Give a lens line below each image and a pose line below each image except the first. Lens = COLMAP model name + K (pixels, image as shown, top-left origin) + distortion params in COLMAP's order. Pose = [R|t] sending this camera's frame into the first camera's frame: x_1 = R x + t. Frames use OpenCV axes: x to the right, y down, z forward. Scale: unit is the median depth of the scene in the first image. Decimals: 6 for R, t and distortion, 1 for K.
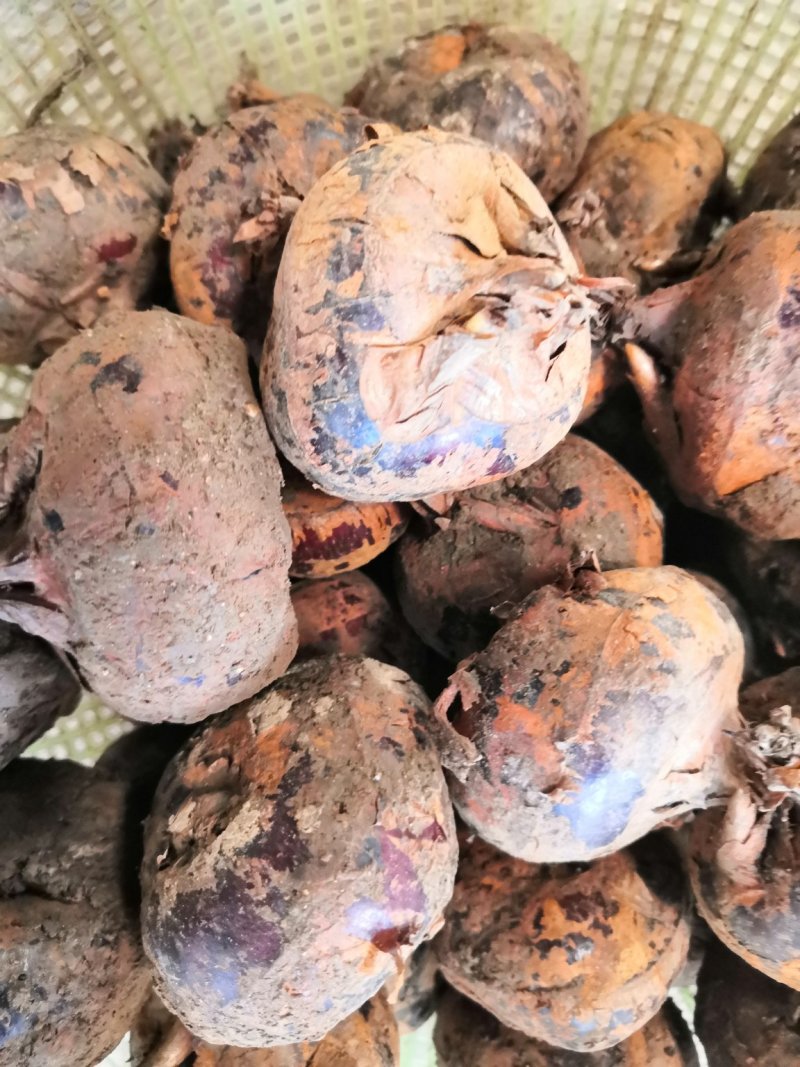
lens RADIAL K [[820.0, 0, 382.6], [0, 820.0, 569.3], [0, 0, 1]] dist [-0.001915, 0.009478]
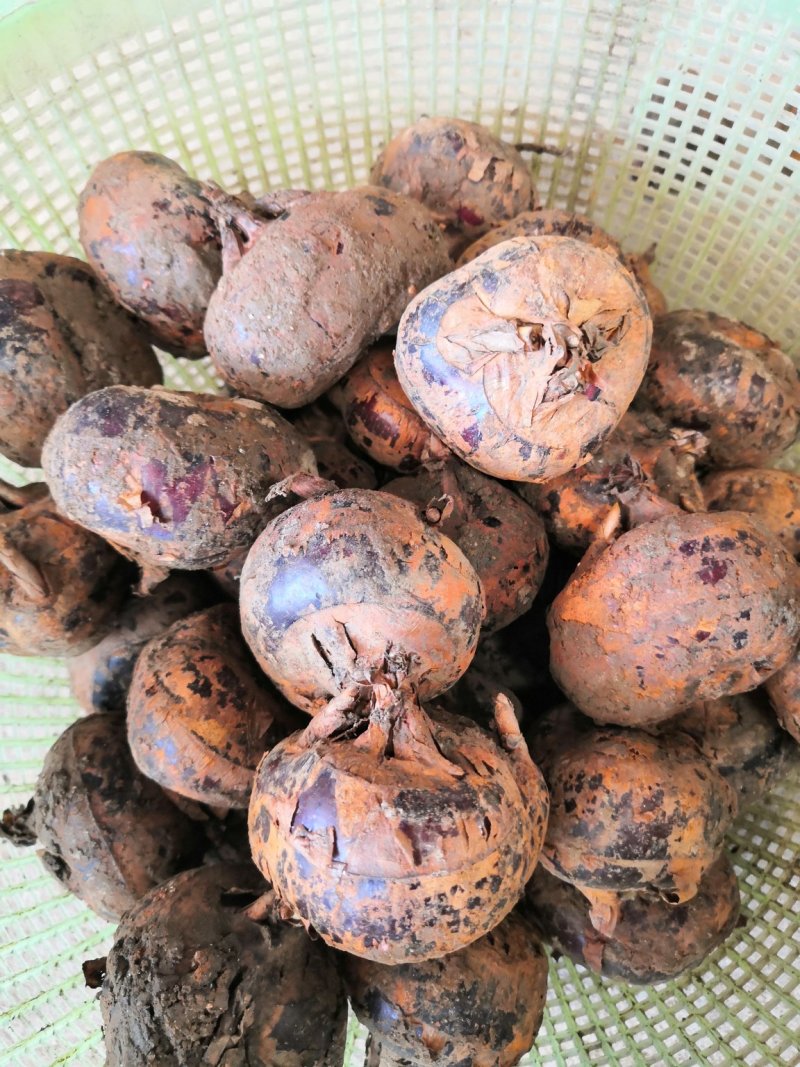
lens RADIAL K [[820.0, 0, 382.6], [0, 820.0, 569.3], [0, 0, 1]] dist [-0.001915, 0.009478]
pose [[0.505925, 0.796947, -0.330023, 0.762782], [-0.855675, 0.511997, -0.075365, 0.246767], [0.108909, 0.320521, 0.940960, -0.298137]]
